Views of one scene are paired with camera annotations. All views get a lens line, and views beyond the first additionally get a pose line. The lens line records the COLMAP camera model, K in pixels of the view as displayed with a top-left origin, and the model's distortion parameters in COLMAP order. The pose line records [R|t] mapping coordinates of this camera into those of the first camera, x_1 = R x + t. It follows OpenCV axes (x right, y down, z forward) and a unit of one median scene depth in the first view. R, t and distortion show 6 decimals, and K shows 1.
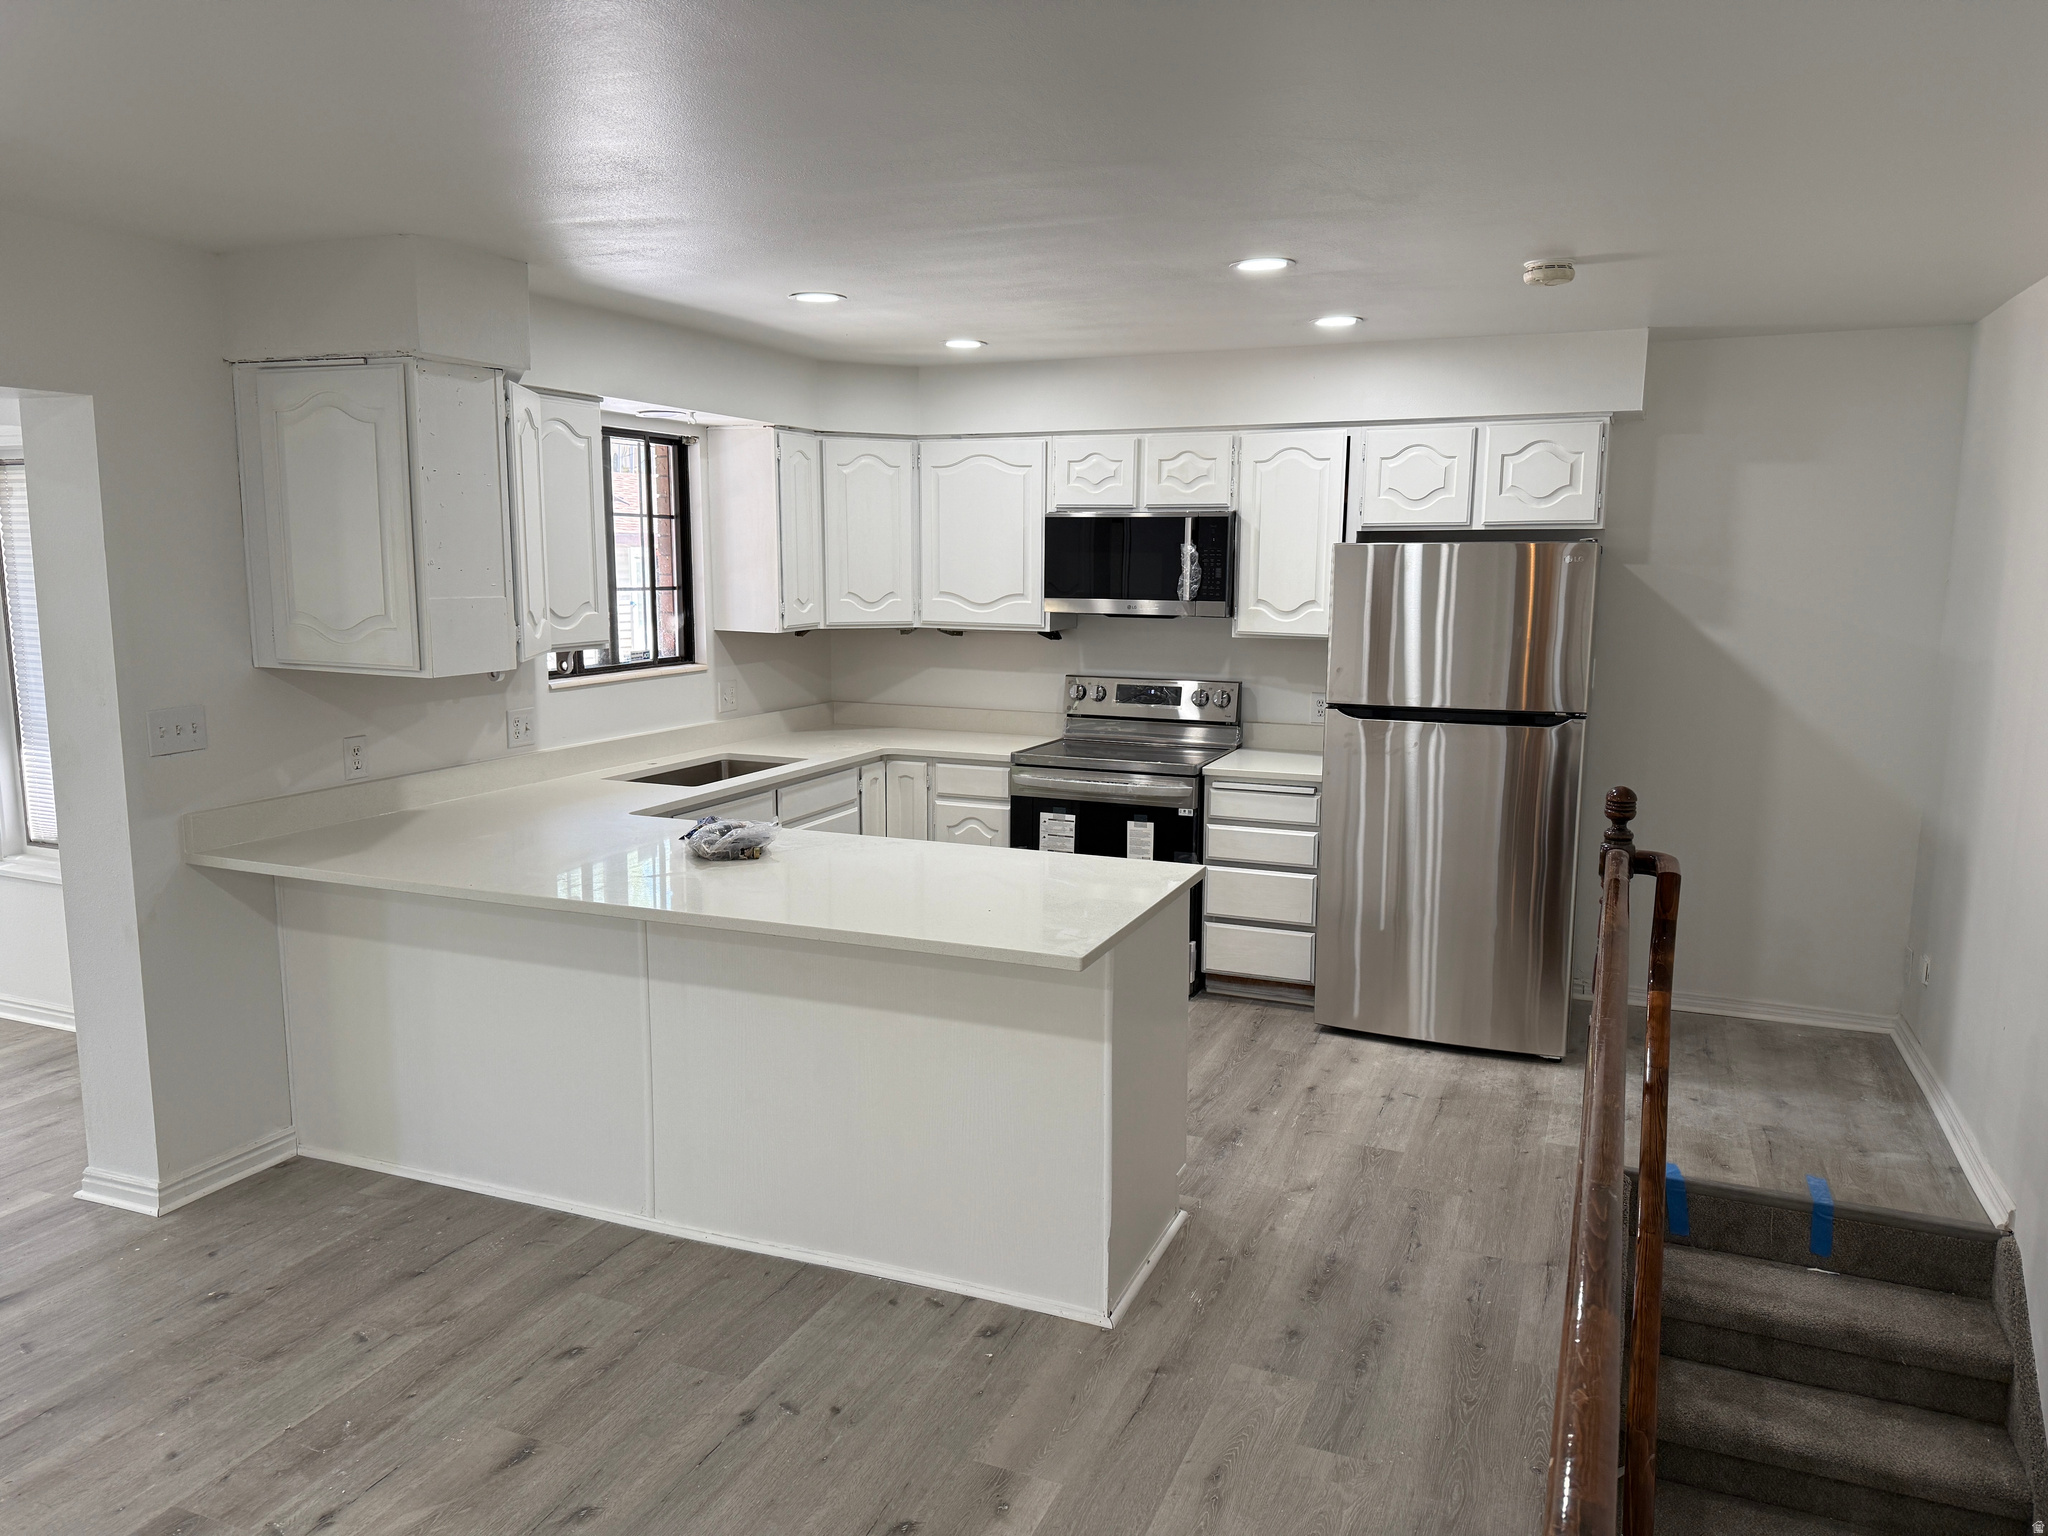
lens RADIAL K [[1470.9, 0, 1024.0], [0, 1470.9, 768.0], [0, 0, 1]] dist [0.060655, -0.046753]
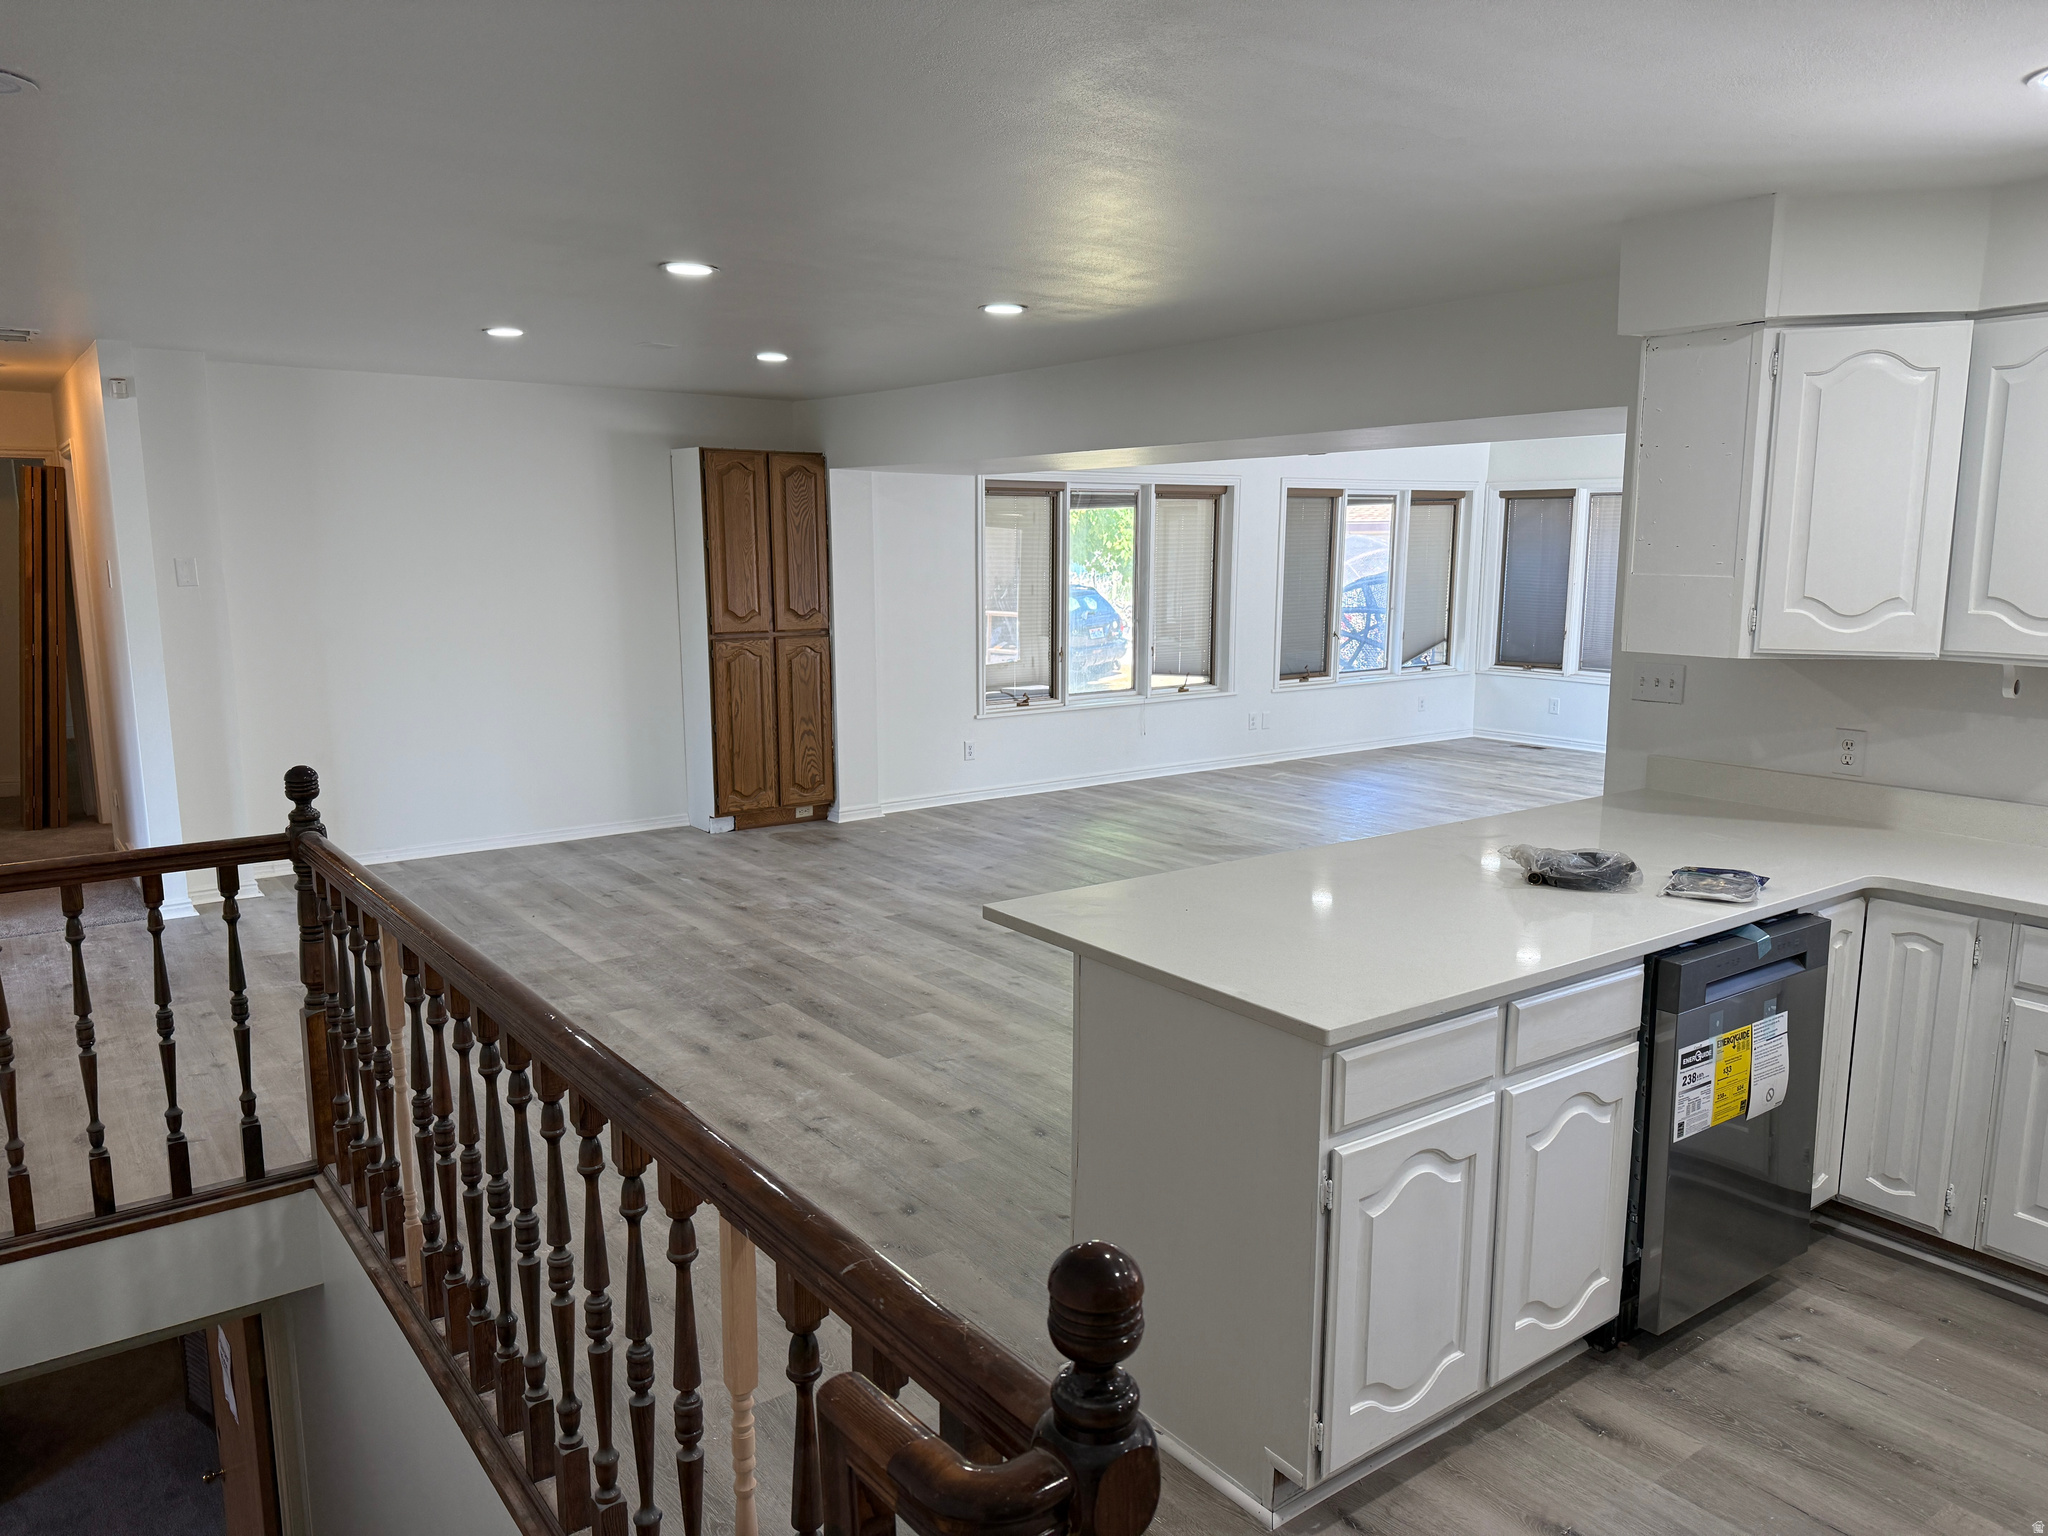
lens RADIAL K [[1440.8, 0, 1089.4], [0, 1440.8, 790.8], [0, 0, 1]] dist [0.118274, -0.044287]
pose [[-0.504227, 0.134870, -0.852975, 0.537775], [-0.132098, 0.964059, 0.230523, -0.123964], [0.853408, 0.228912, -0.468288, 0.957185]]
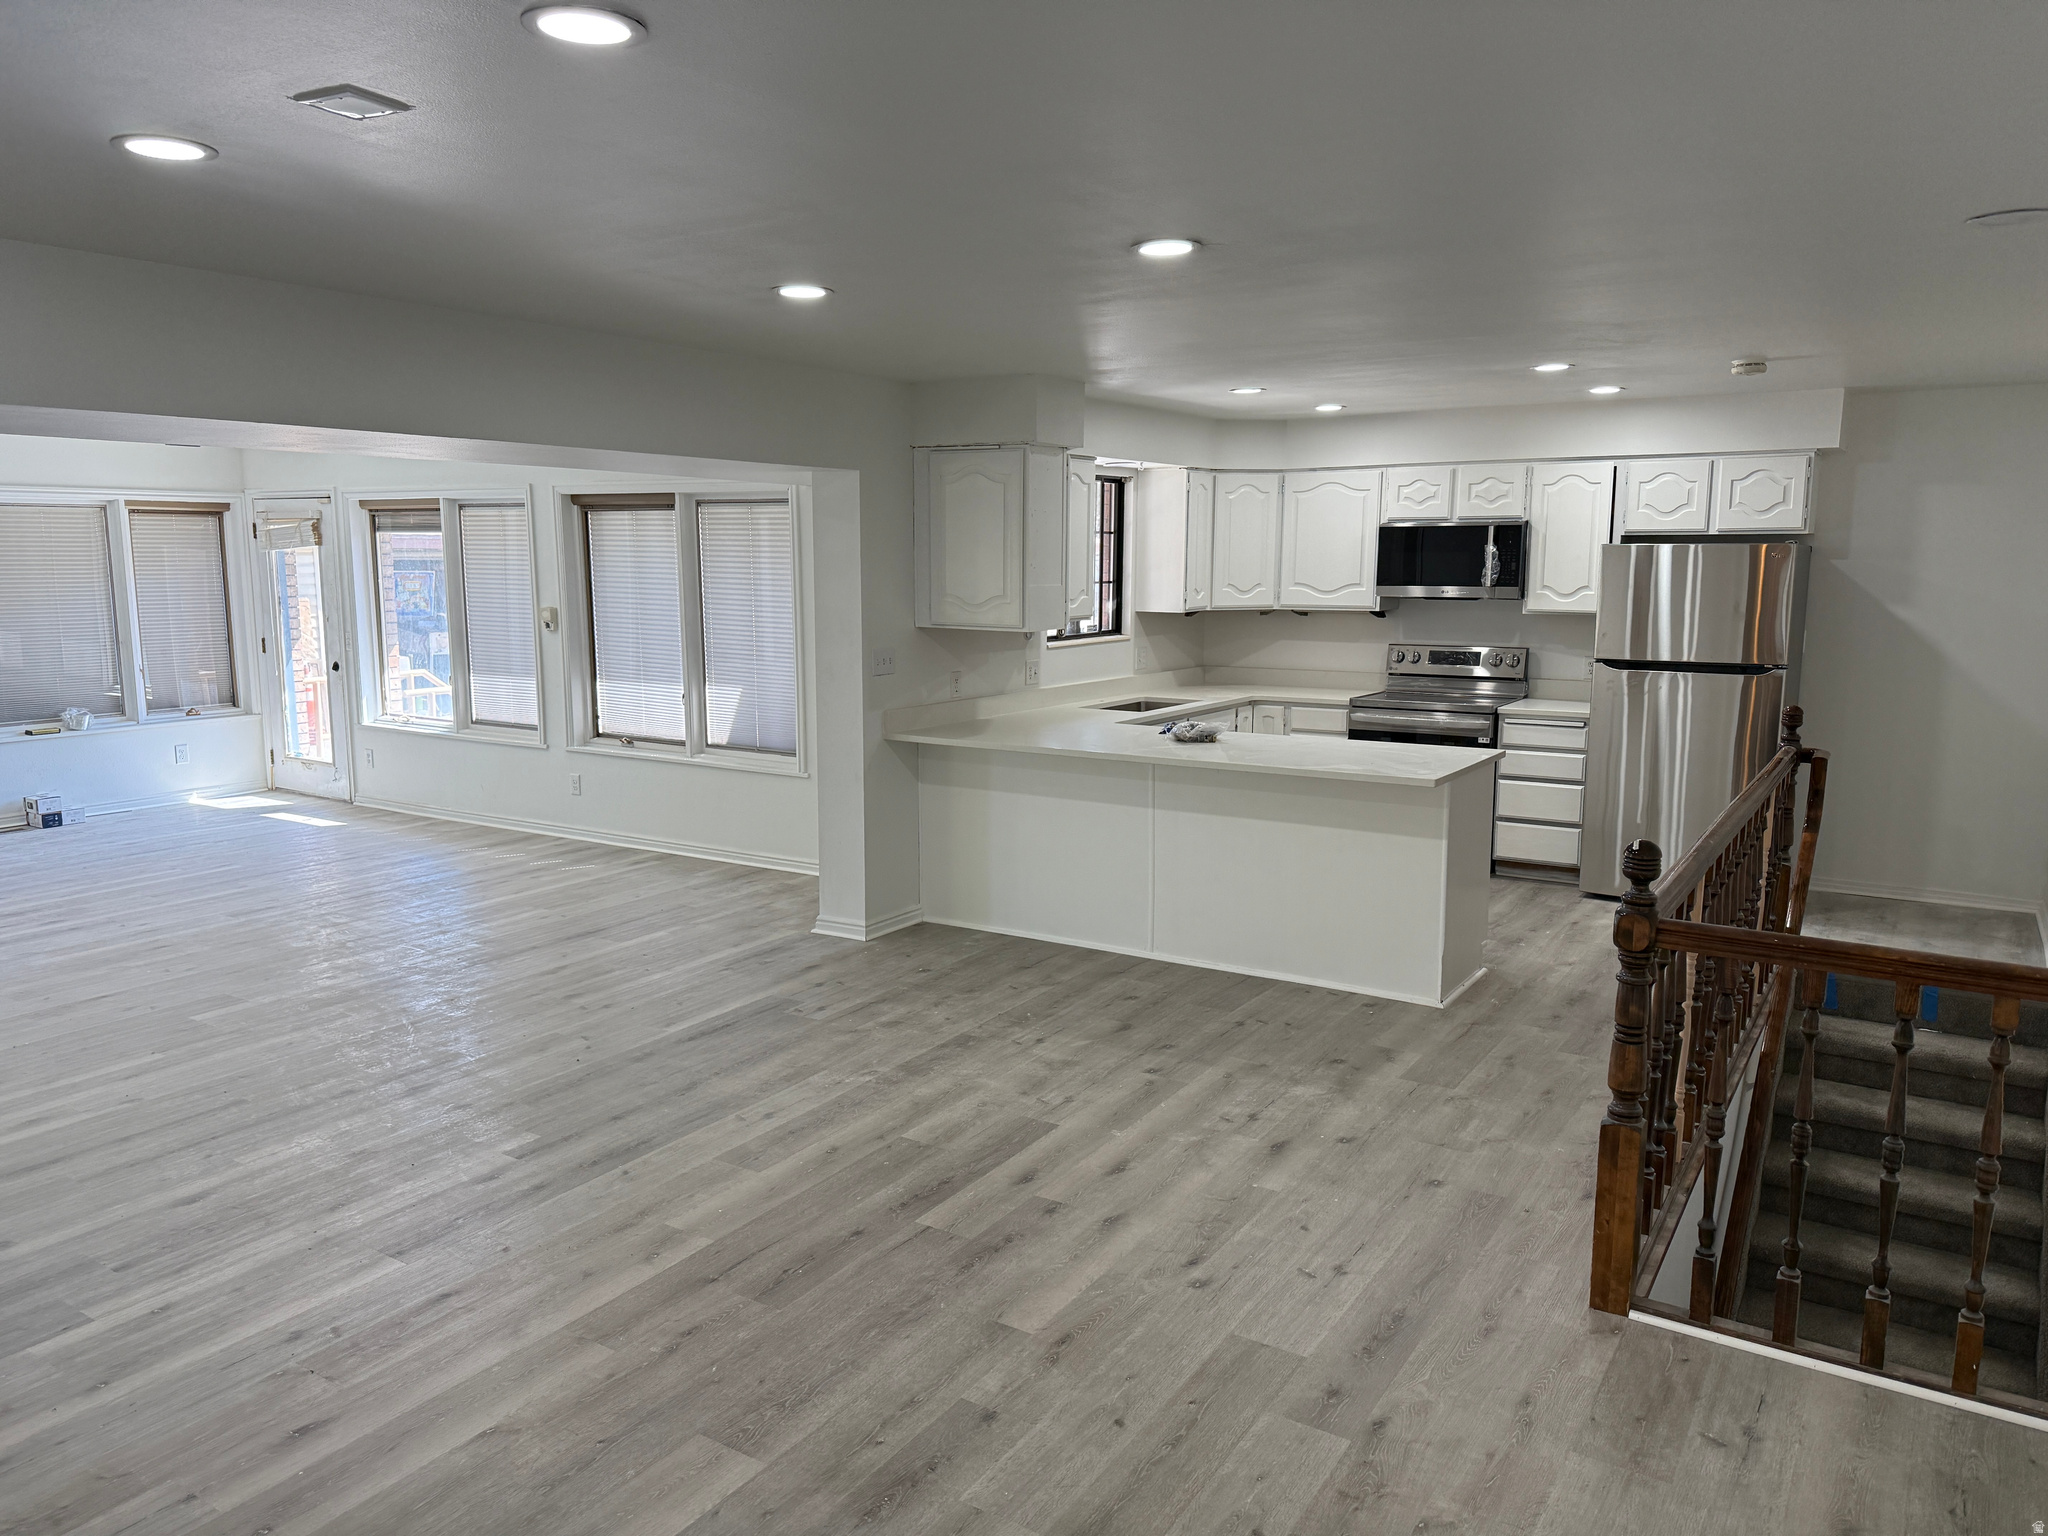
lens RADIAL K [[1404.4, 0, 991.4], [0, 1404.4, 771.8], [0, 0, 1]] dist [0.047062, -0.040677]
pose [[0.977799, 0.020175, -0.208571, -0.078705], [-0.018732, 0.999785, 0.008890, 0.069227], [0.208706, -0.004785, 0.977967, -0.474339]]
